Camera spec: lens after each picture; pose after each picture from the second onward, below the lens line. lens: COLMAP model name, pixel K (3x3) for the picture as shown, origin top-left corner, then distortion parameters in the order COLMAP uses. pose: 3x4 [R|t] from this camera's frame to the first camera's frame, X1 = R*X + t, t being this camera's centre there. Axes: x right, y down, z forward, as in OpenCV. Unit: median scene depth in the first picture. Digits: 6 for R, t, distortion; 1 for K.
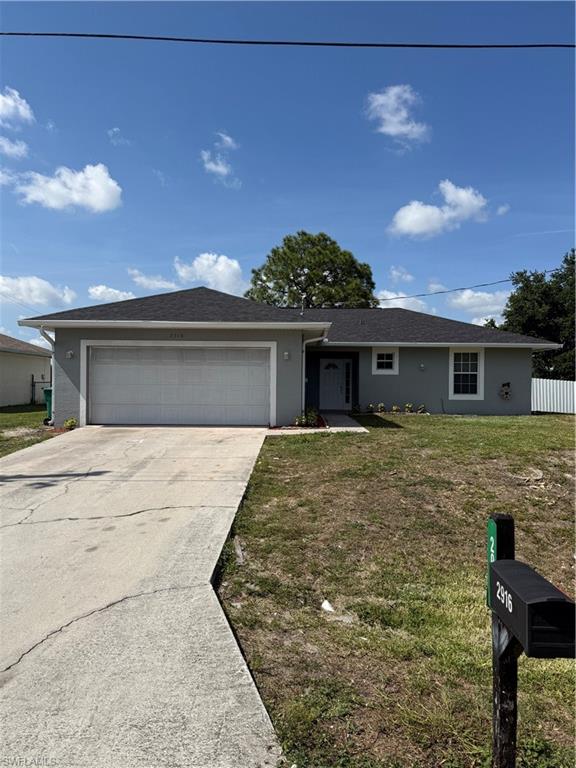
lens RADIAL K [[548.8, 0, 288.0], [0, 548.8, 382.6], [0, 0, 1]] dist [0.049655, -0.023960]
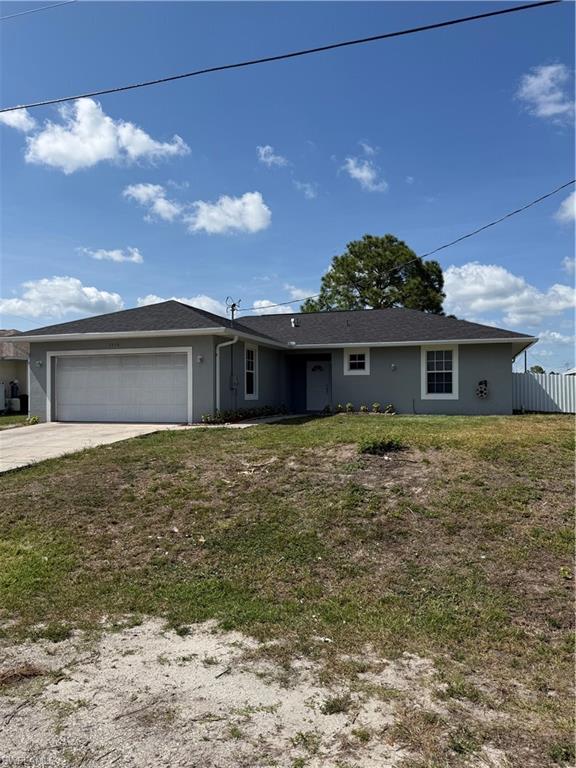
lens RADIAL K [[548.8, 0, 288.0], [0, 548.8, 388.0], [0, 0, 1]] dist [0.049655, -0.023960]
pose [[0.953027, -0.015411, -0.302494, 0.360679], [0.014481, 0.999881, -0.005316, 0.012718], [0.302540, 0.000686, 0.953136, 0.001628]]
